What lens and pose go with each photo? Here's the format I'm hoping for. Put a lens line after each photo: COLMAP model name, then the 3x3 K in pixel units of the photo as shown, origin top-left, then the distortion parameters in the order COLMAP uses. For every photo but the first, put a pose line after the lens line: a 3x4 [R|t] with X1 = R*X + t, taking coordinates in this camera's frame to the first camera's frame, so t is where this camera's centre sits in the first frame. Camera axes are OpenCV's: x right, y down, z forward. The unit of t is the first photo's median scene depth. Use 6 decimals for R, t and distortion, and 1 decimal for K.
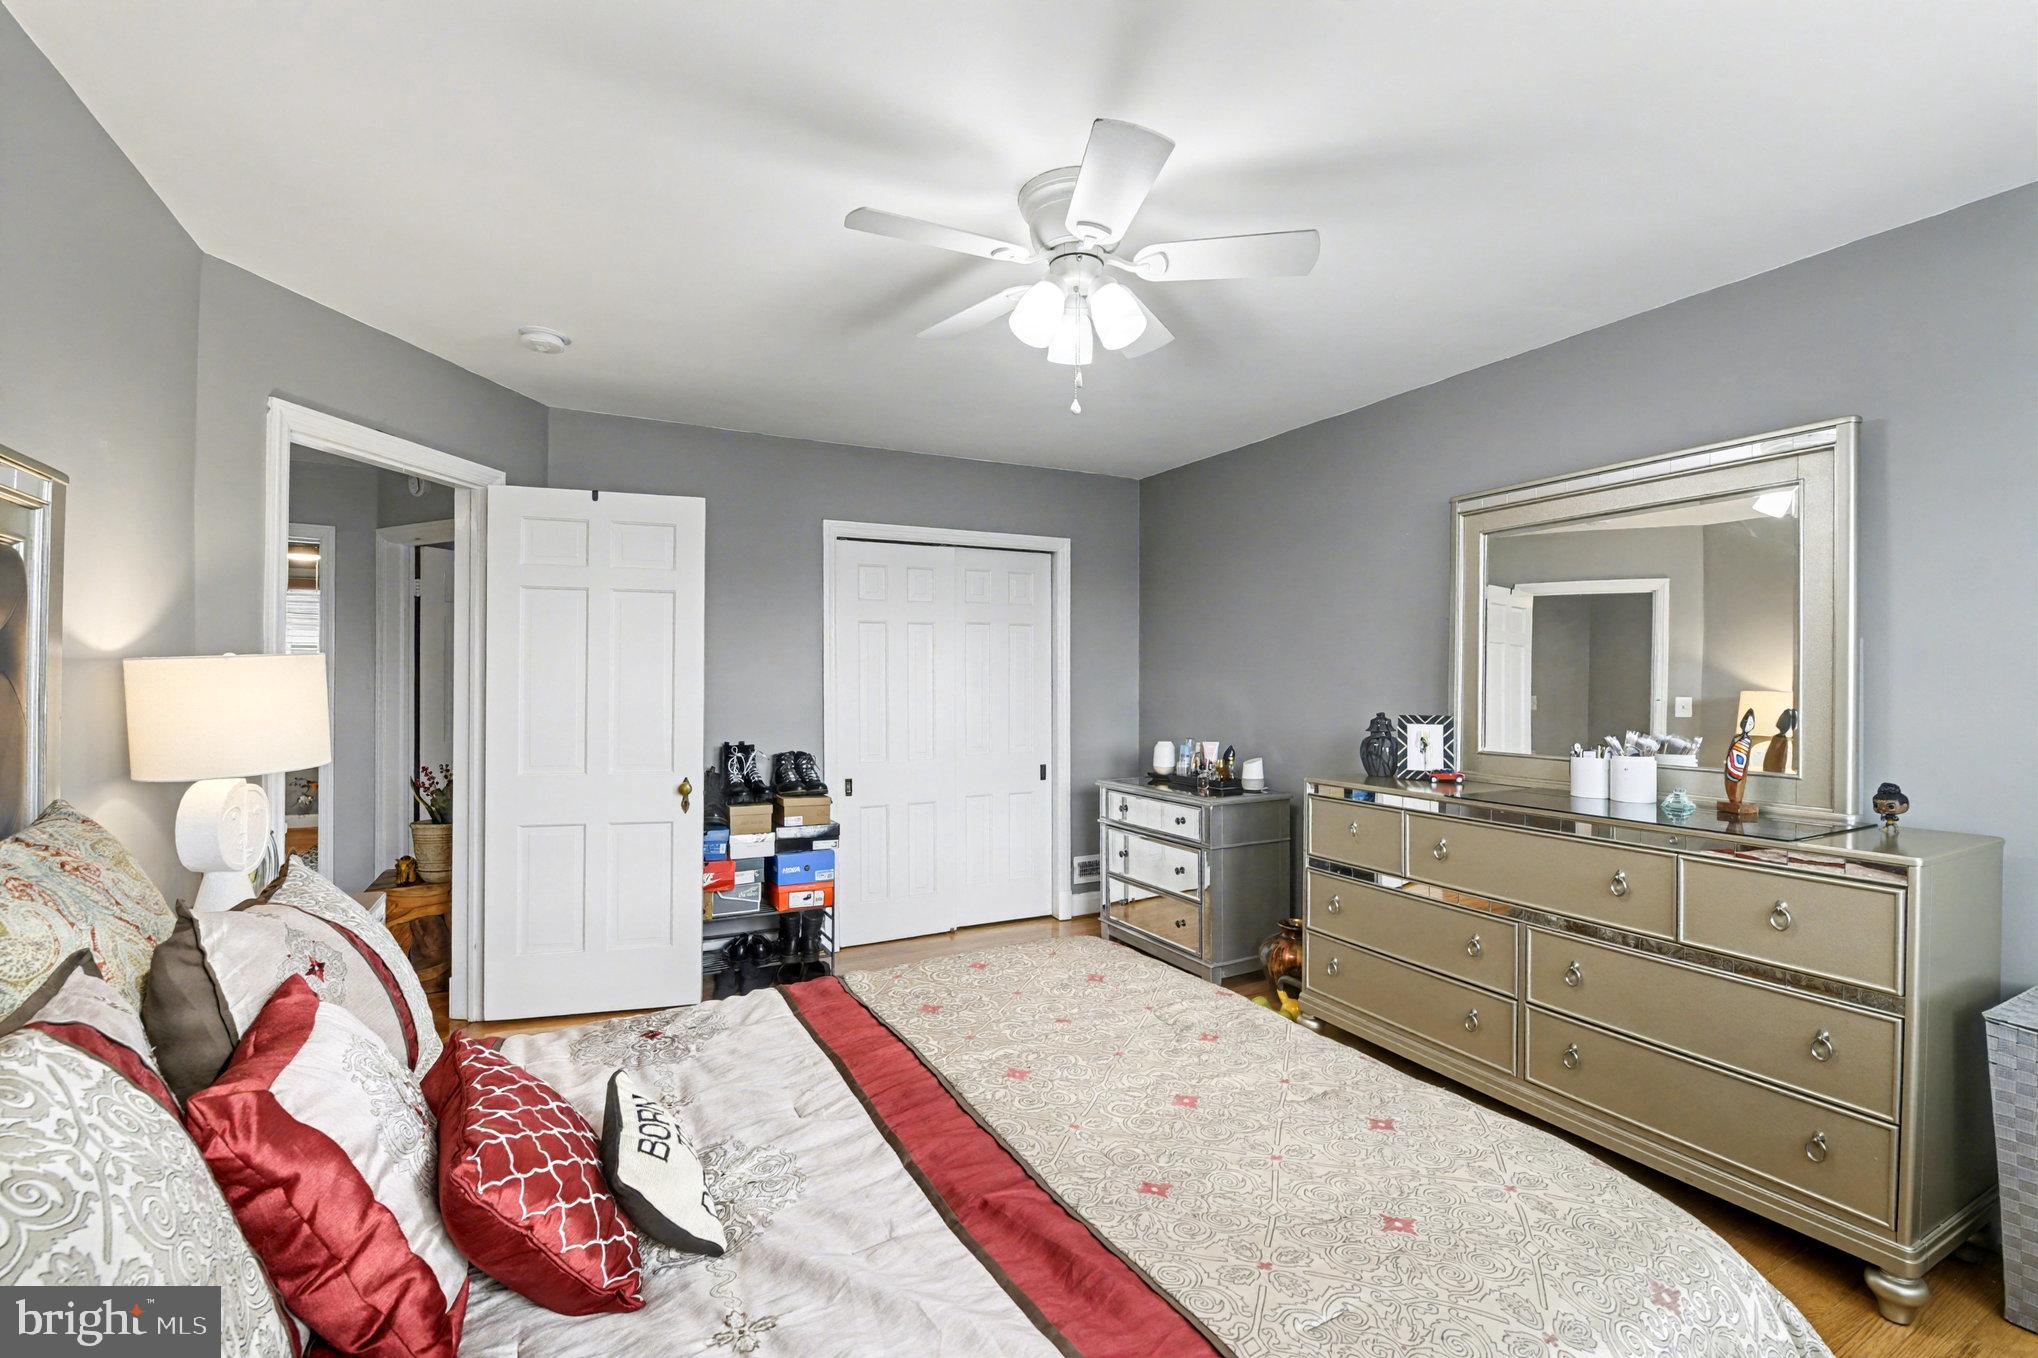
lens RADIAL K [[888.4, 0, 1011.9], [0, 888.4, 684.0], [0, 0, 1]] dist [-0.010403, -0.005344]
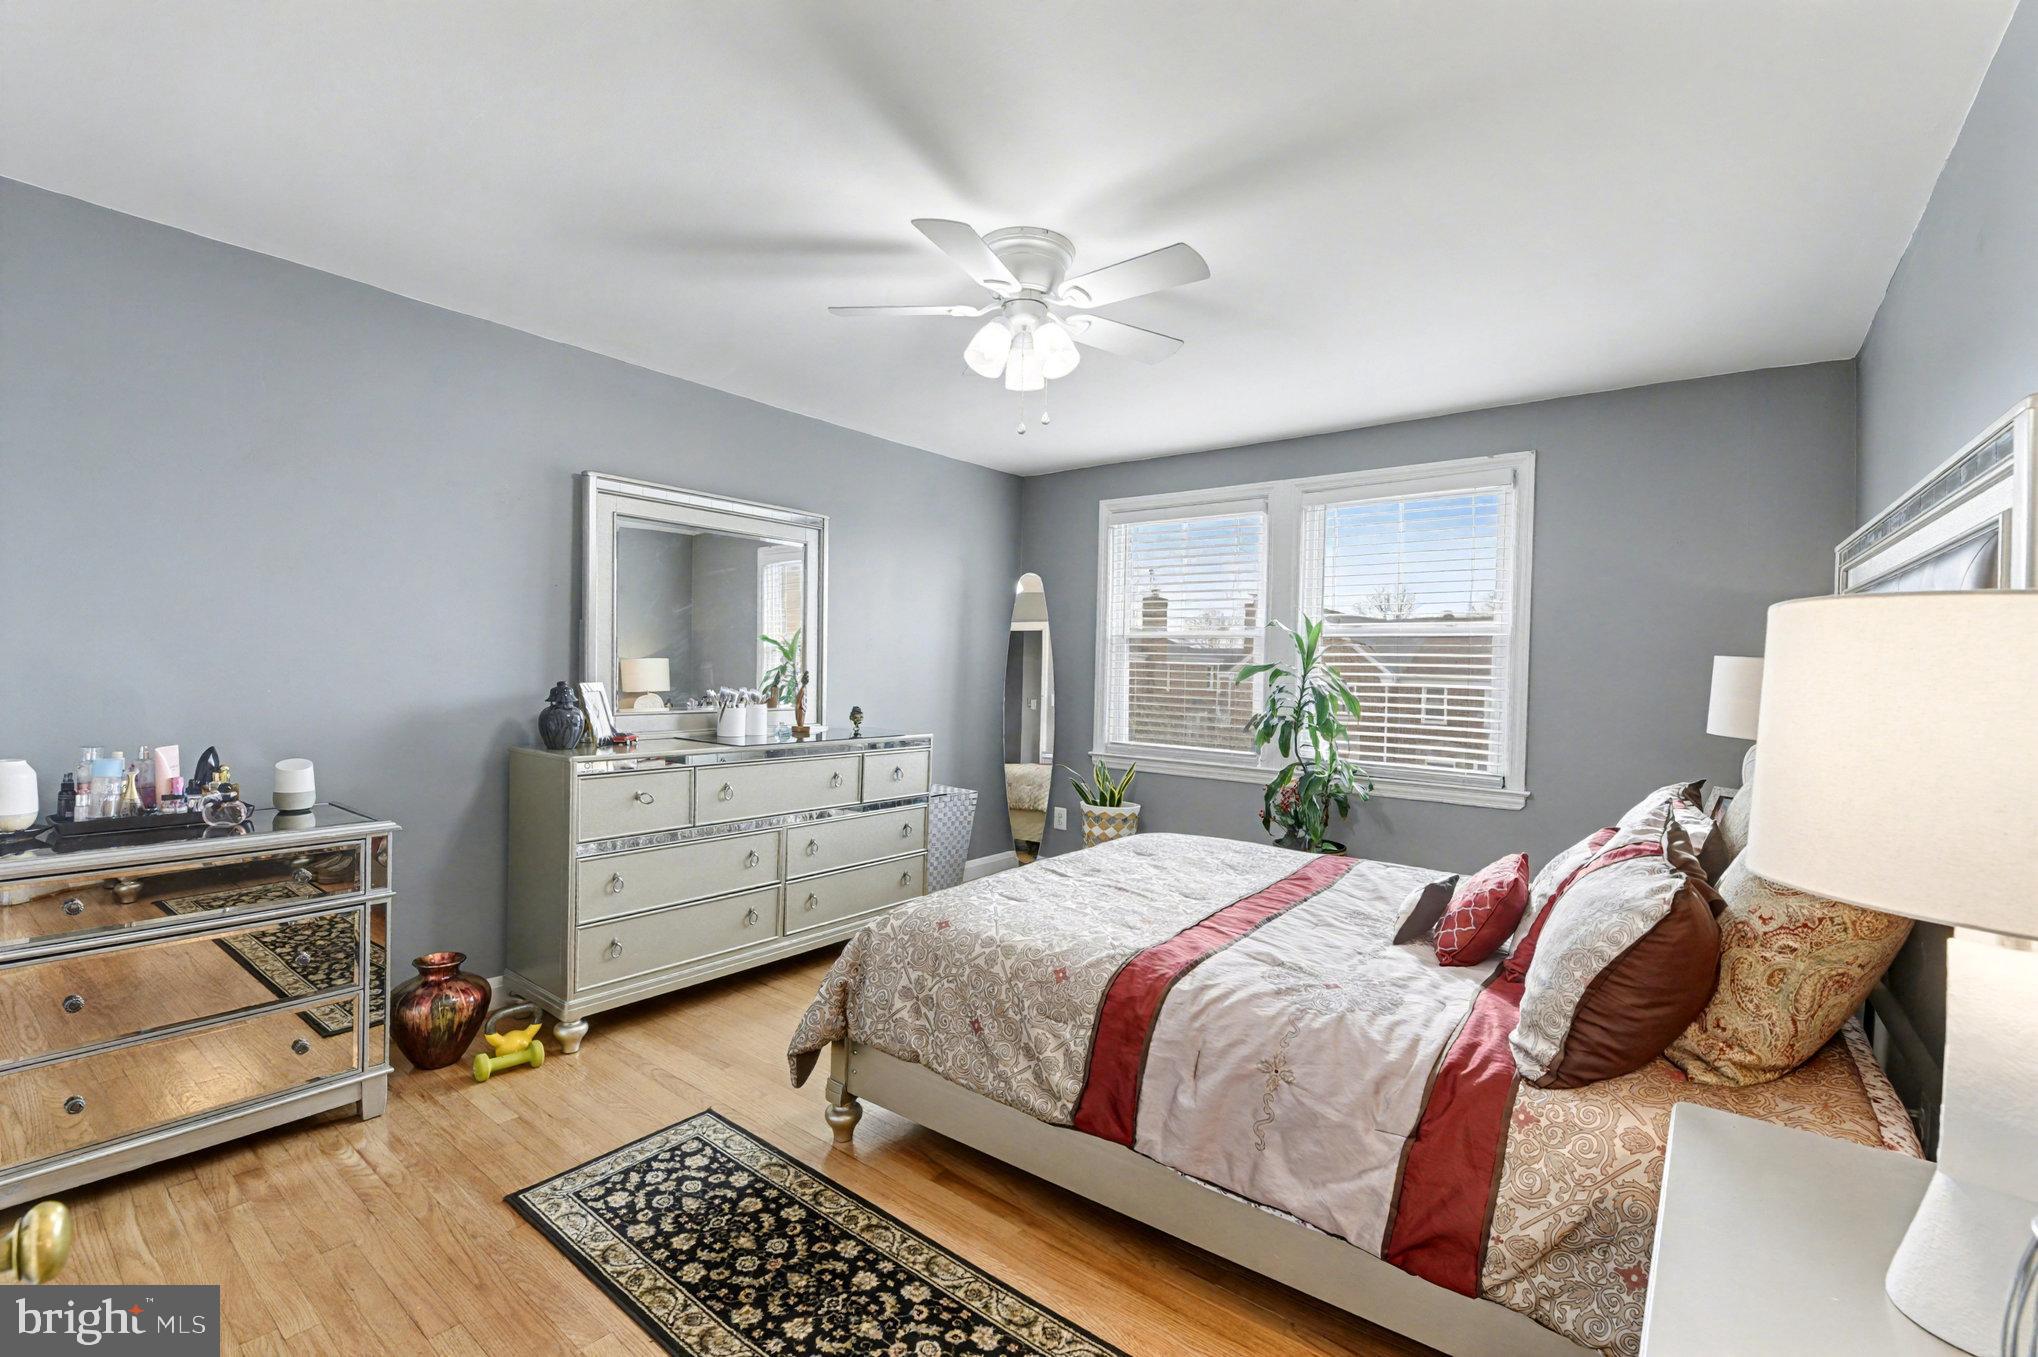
lens RADIAL K [[888.4, 0, 1011.1], [0, 888.4, 671.4], [0, 0, 1]] dist [-0.010403, -0.005344]
pose [[-0.417320, -0.011589, 0.908686, -0.747647], [-0.011148, 0.999909, 0.007633, 0.012220], [-0.908691, -0.006945, -0.417411, 1.130818]]
